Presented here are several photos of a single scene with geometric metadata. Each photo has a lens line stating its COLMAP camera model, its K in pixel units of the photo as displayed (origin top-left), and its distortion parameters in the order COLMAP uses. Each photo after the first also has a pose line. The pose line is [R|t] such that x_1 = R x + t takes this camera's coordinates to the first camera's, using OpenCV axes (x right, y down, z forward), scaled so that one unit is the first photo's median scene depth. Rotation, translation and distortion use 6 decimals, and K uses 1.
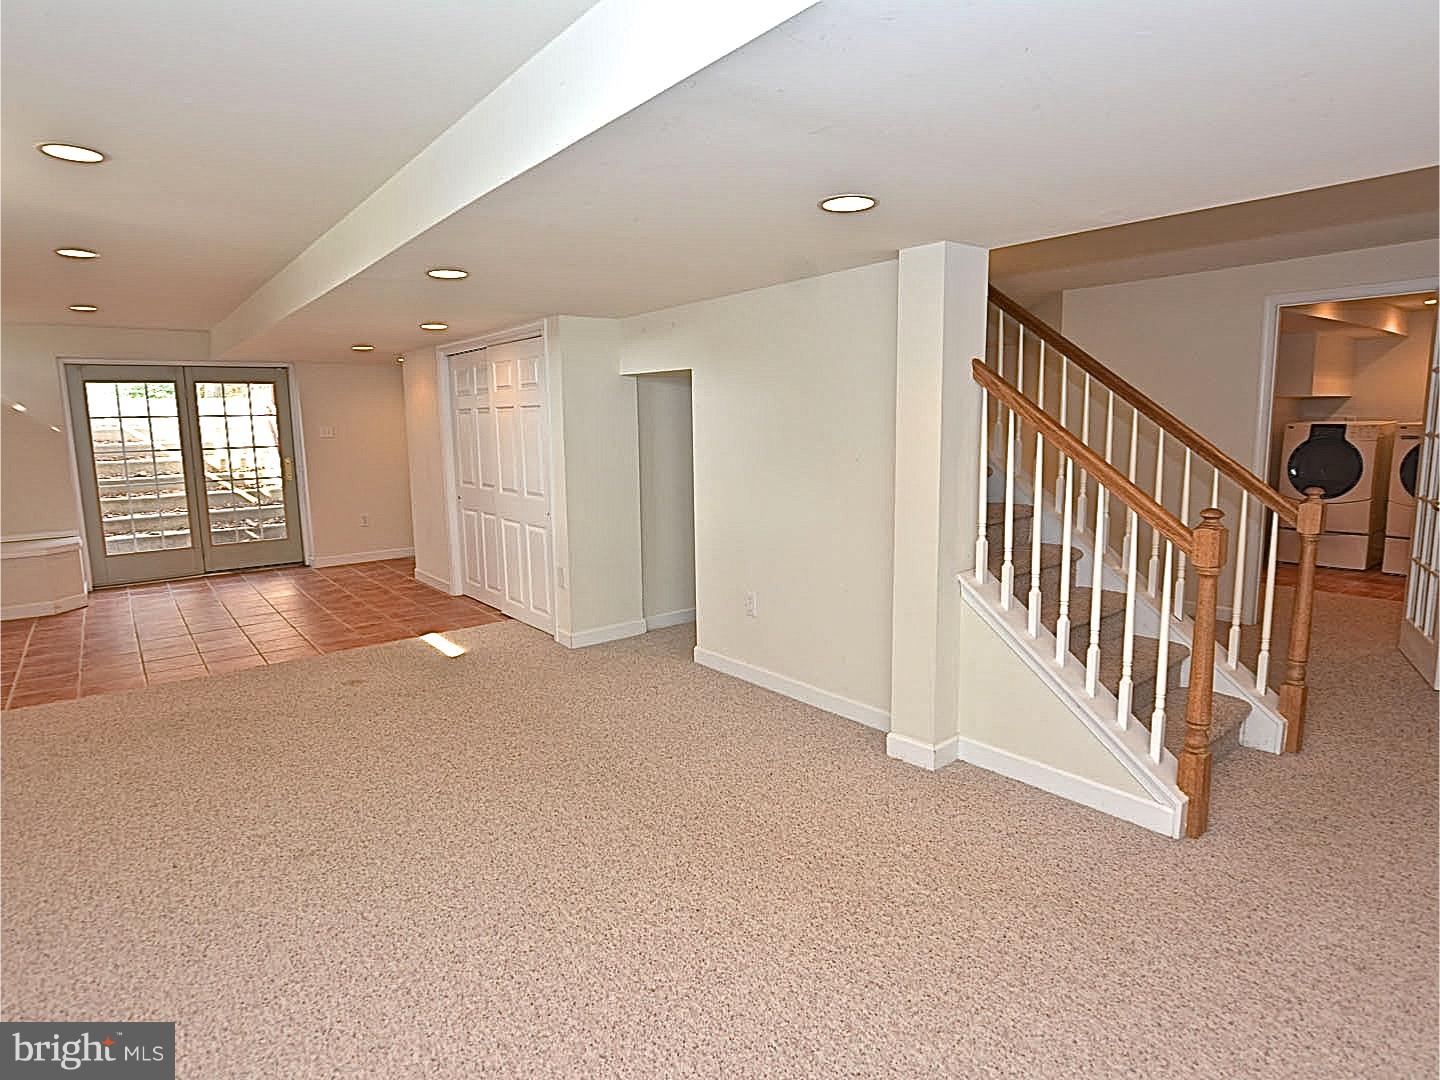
lens RADIAL K [[797.4, 0, 712.0], [0, 797.4, 537.0], [0, 0, 1]] dist [-0.036261, 0.012555]
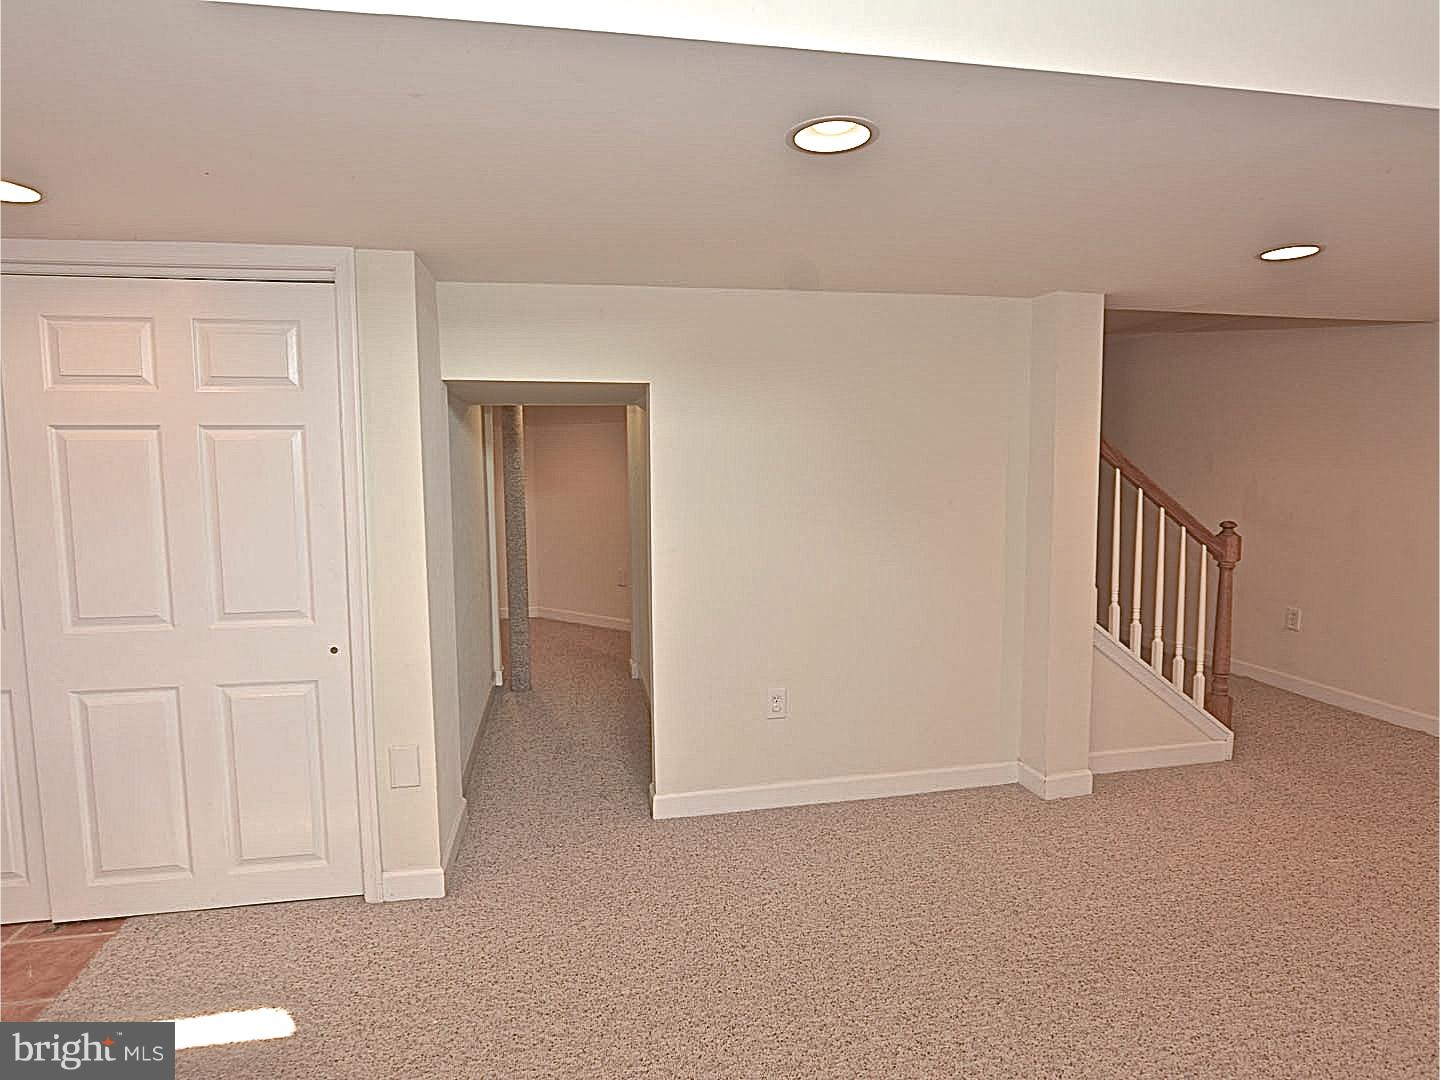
lens RADIAL K [[797.4, 0, 712.0], [0, 797.4, 537.0], [0, 0, 1]] dist [-0.036261, 0.012555]
pose [[0.465889, -0.064773, 0.882469, -0.600353], [0.130796, 0.991402, 0.003717, -0.077306], [-0.875123, 0.113692, 0.470355, 0.649584]]
